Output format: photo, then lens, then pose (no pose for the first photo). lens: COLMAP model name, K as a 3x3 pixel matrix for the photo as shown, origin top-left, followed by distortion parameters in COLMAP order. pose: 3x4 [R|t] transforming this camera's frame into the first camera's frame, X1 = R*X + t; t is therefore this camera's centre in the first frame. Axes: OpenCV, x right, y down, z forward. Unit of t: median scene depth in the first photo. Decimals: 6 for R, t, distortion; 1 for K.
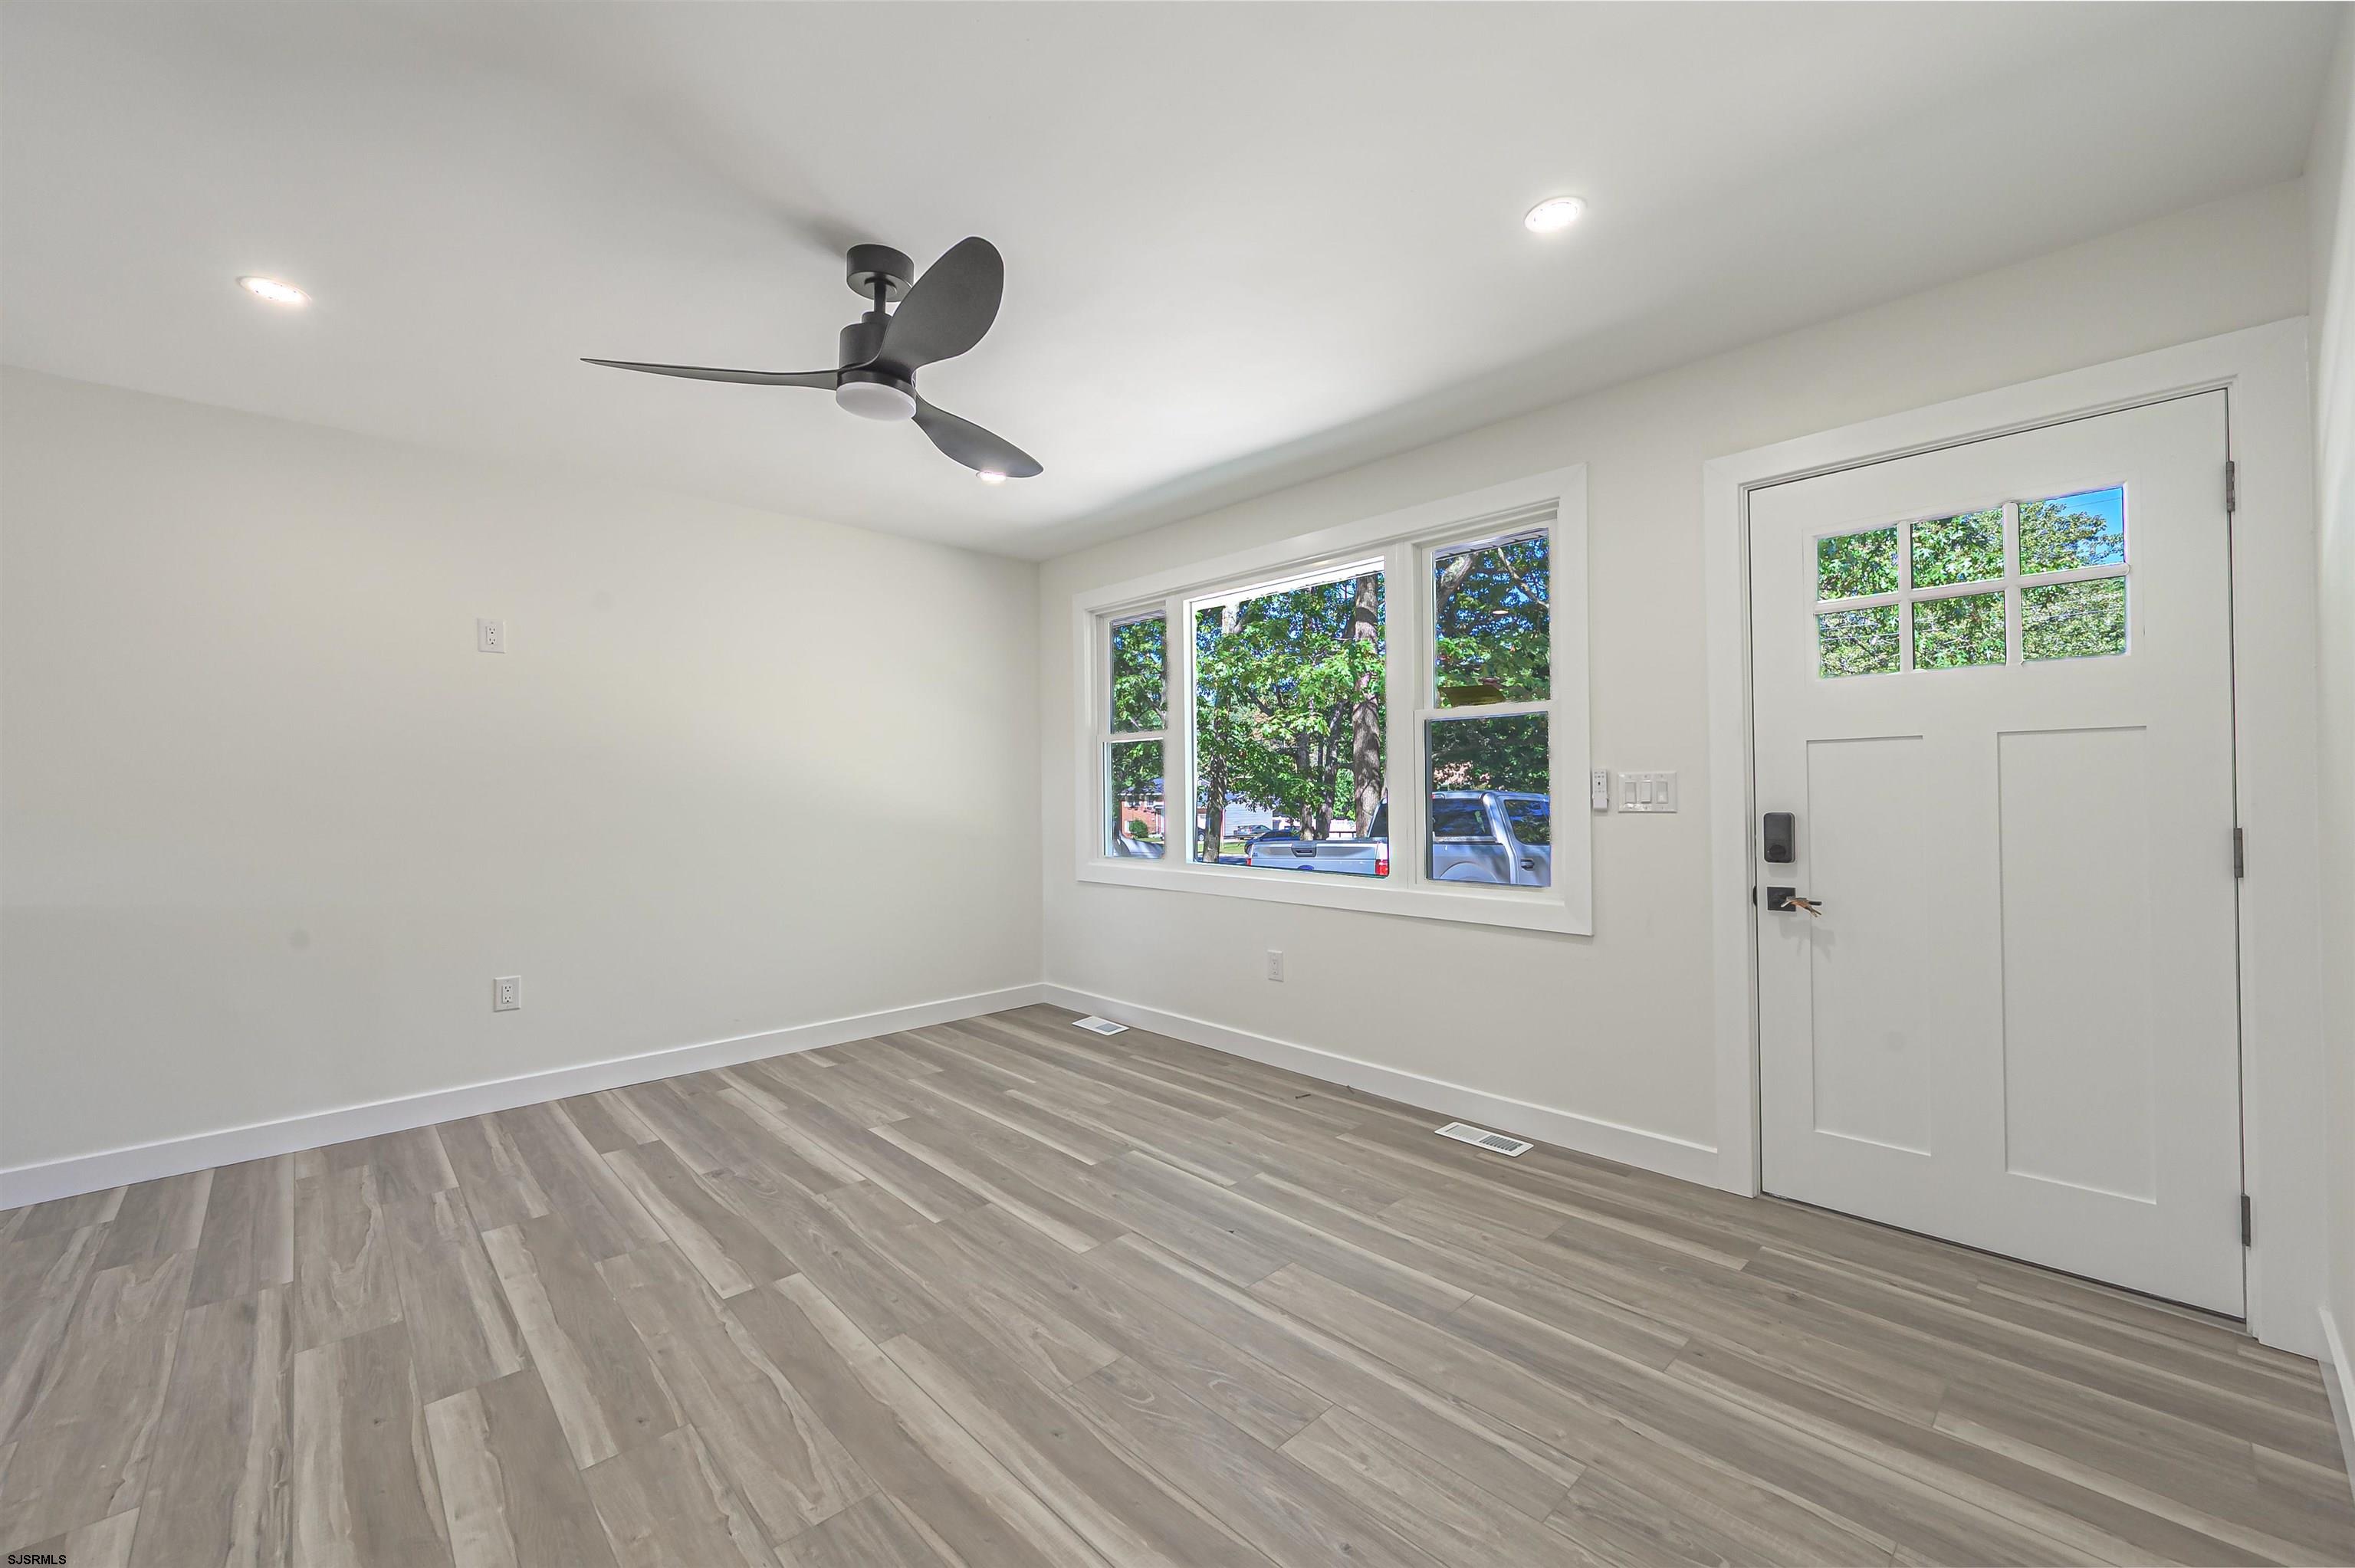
lens RADIAL K [[927.6, 0, 1175.3], [0, 927.6, 786.1], [0, 0, 1]] dist [-0.001051, 0.000253]
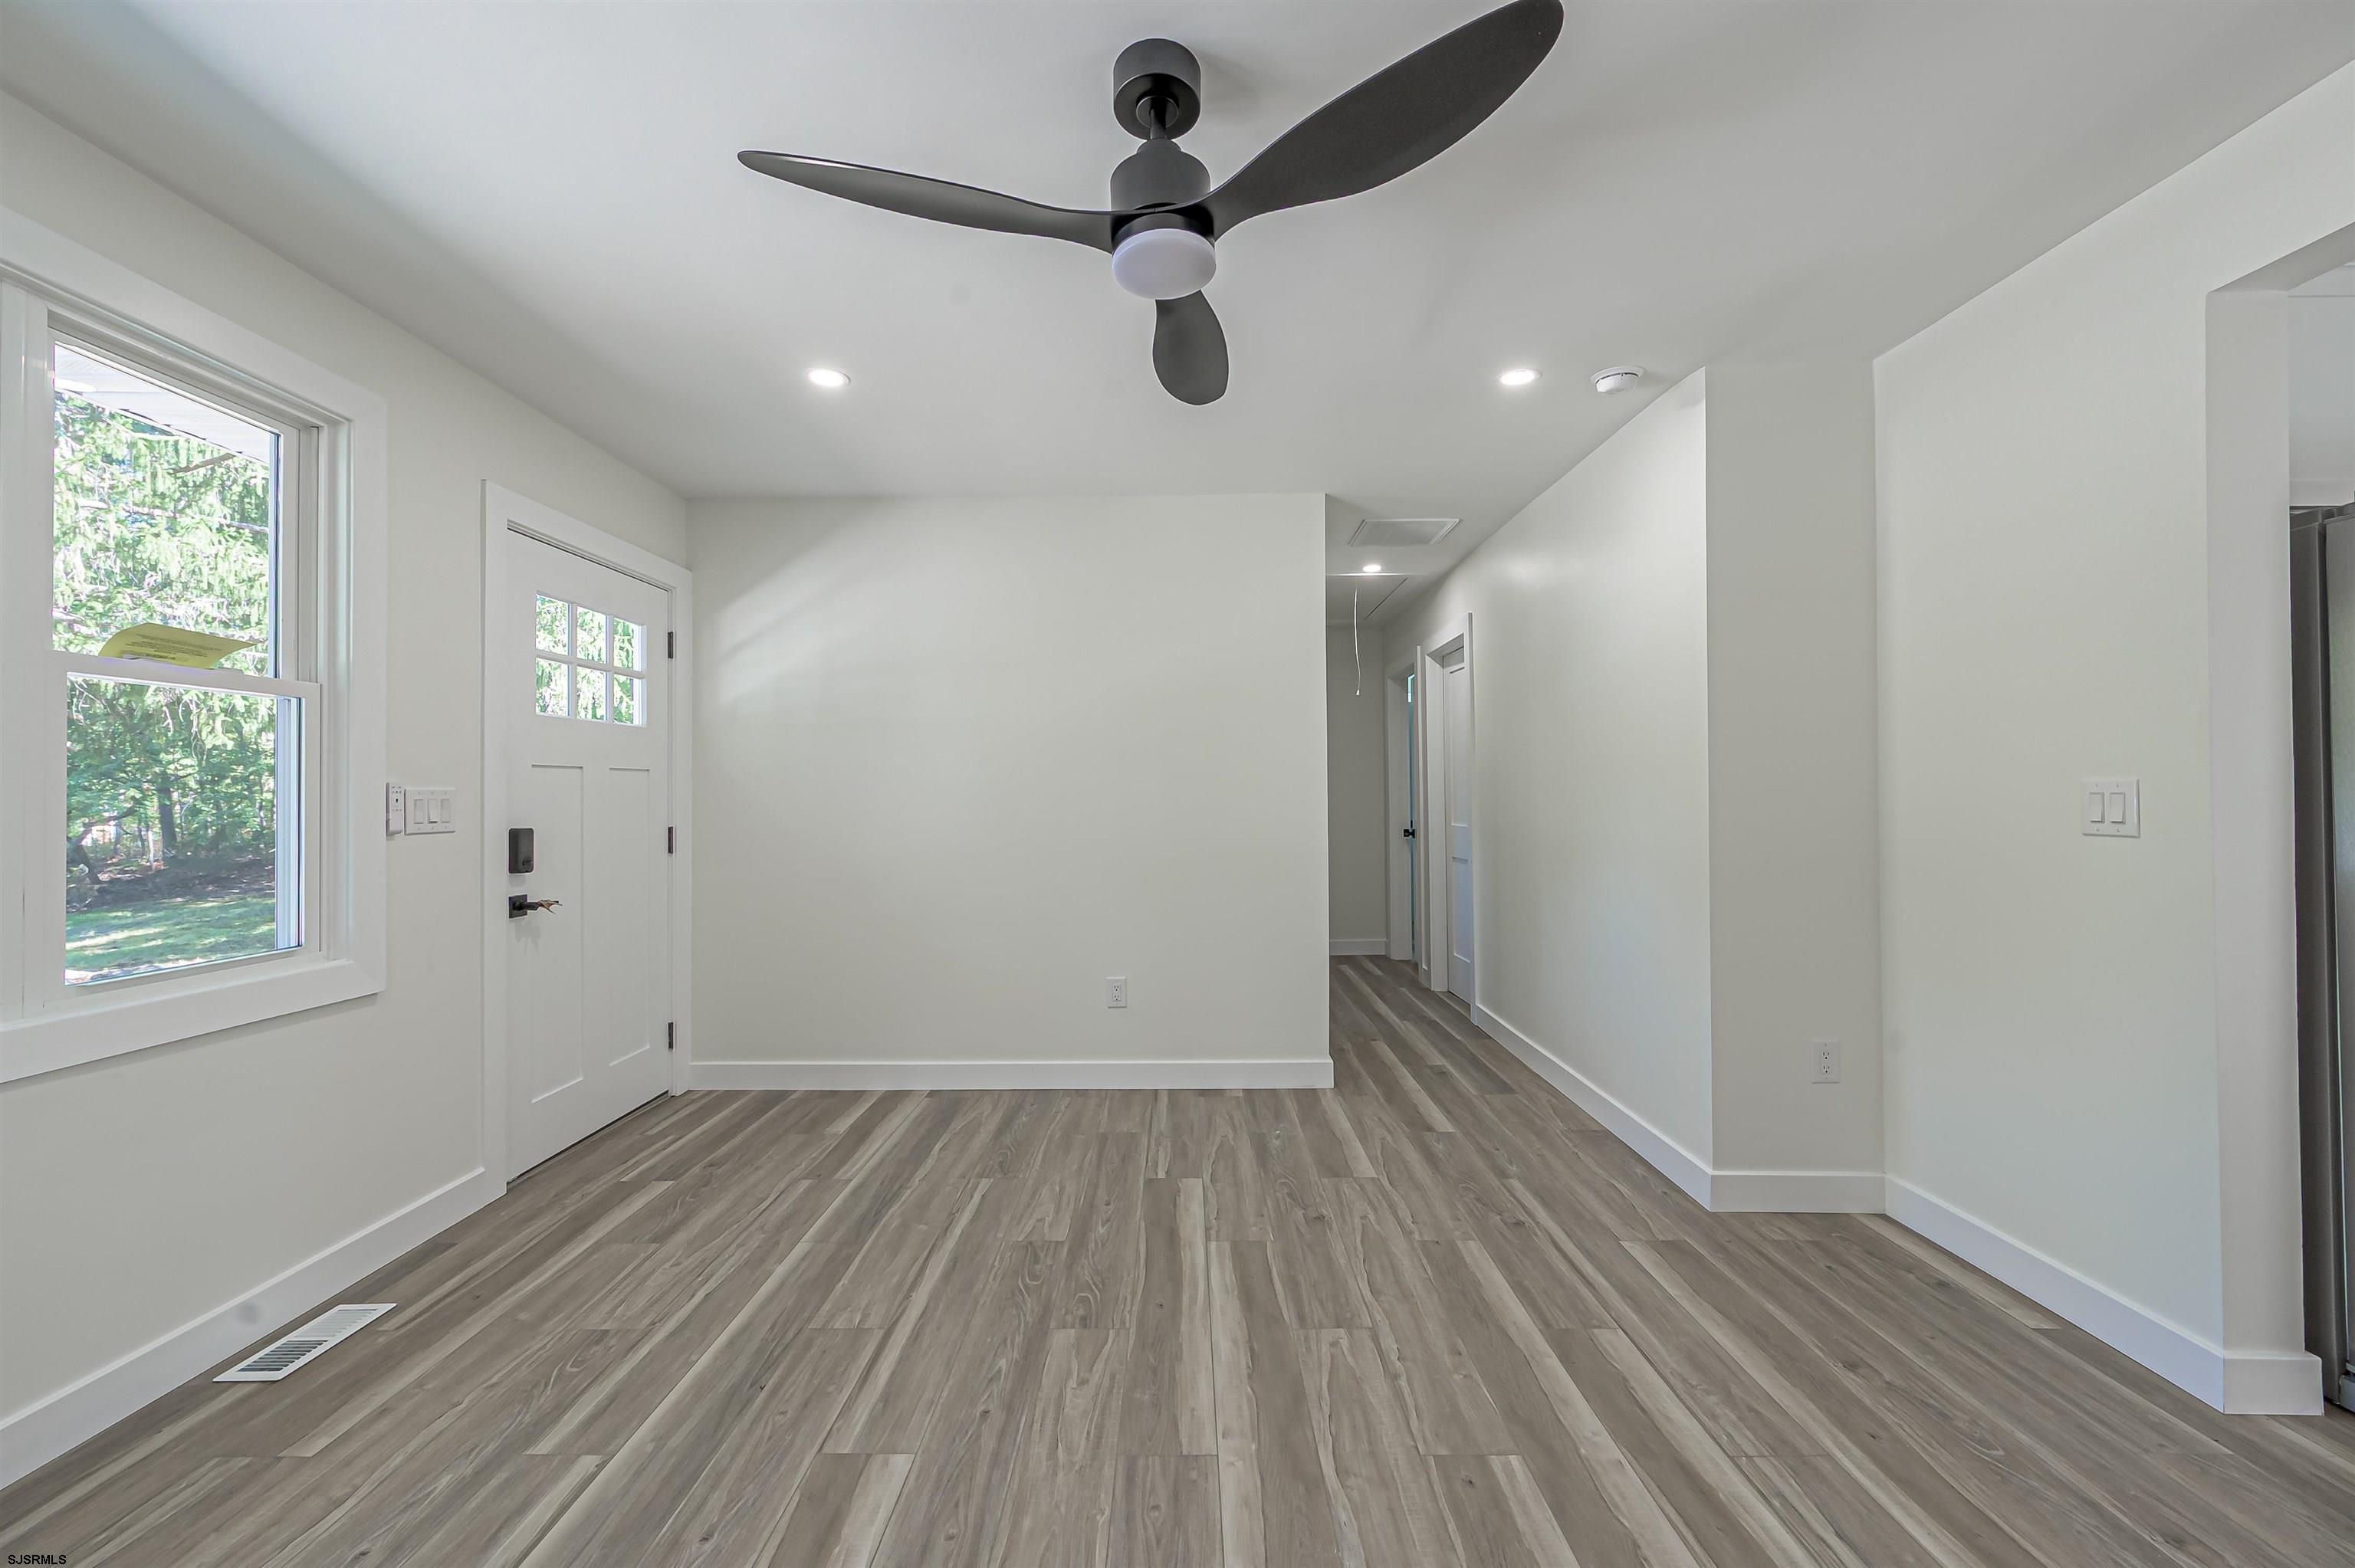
lens RADIAL K [[927.6, 0, 1175.6], [0, 927.6, 788.7], [0, 0, 1]] dist [-0.001051, 0.000253]
pose [[-0.721454, 0.020699, 0.692153, -0.736035], [0.010012, 0.999760, -0.019463, 0.011704], [-0.692390, -0.007112, -0.721488, 1.354564]]
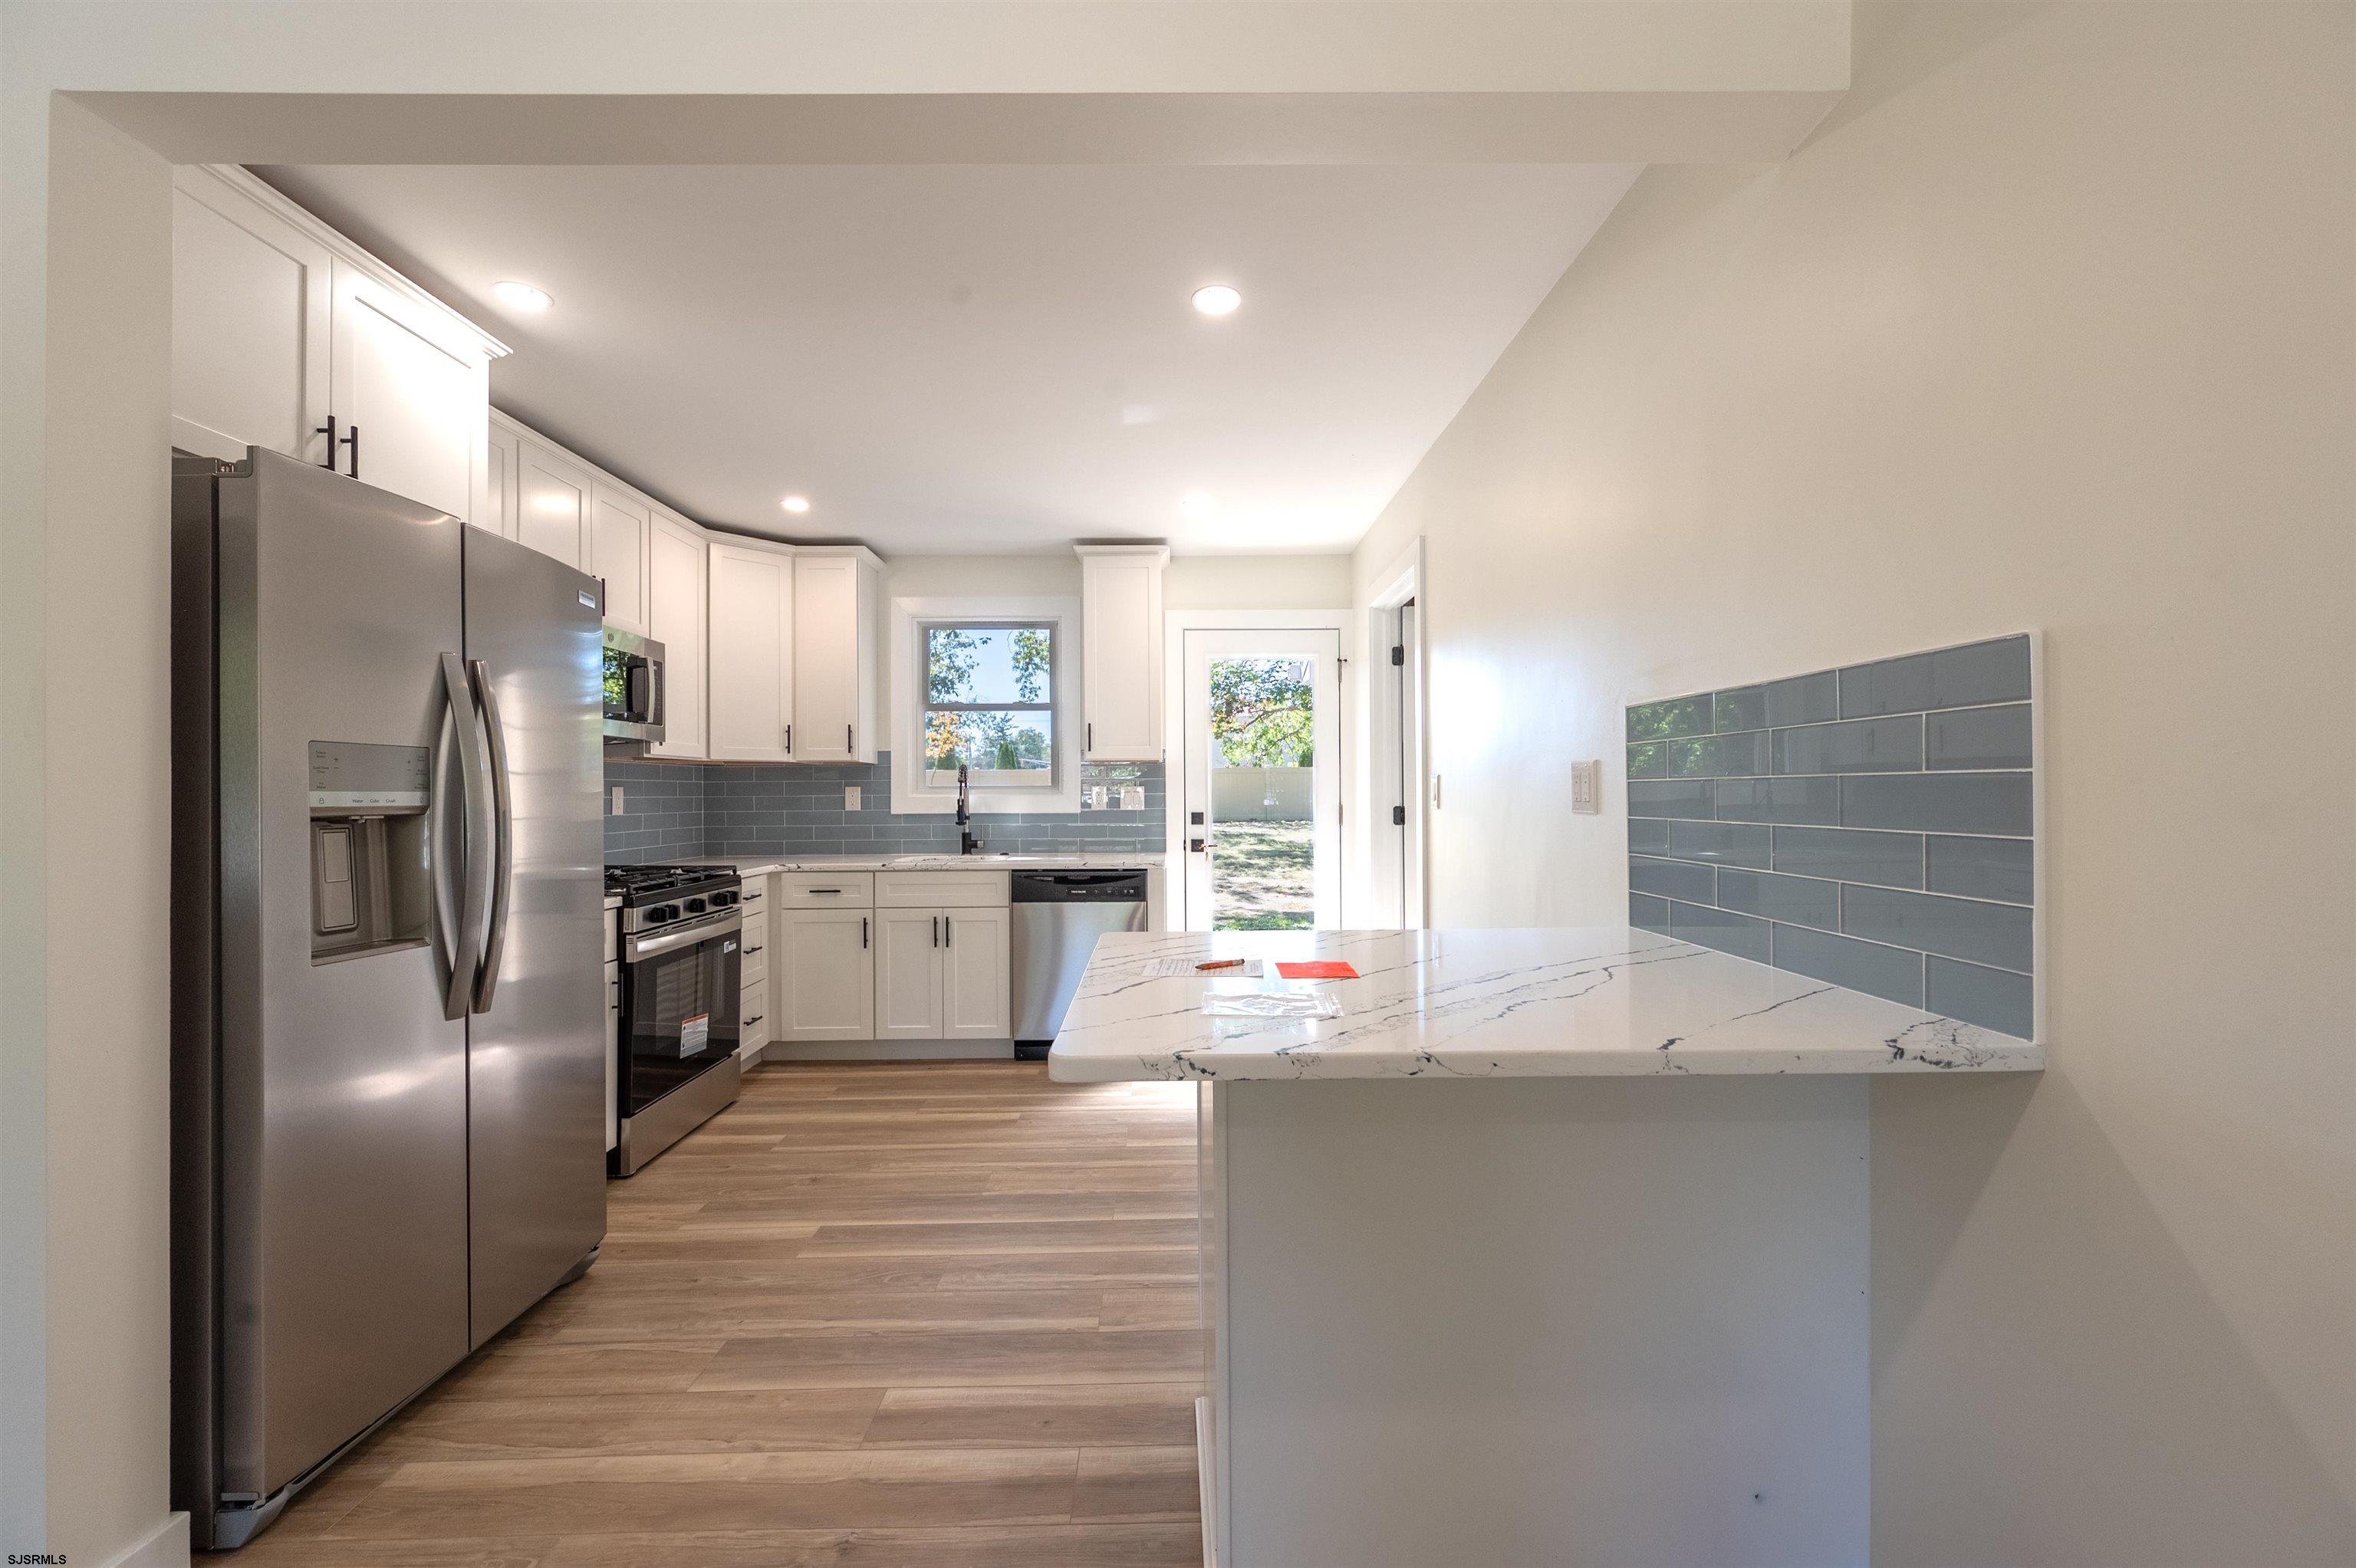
lens RADIAL K [[928.0, 0, 1177.9], [0, 928.0, 786.4], [0, 0, 1]] dist [-0.001051, 0.000253]
pose [[-0.675833, 0.009193, -0.736997, -0.867999], [0.017624, 0.999838, -0.003689, 0.011294], [0.736844, -0.015482, -0.675886, 1.059086]]
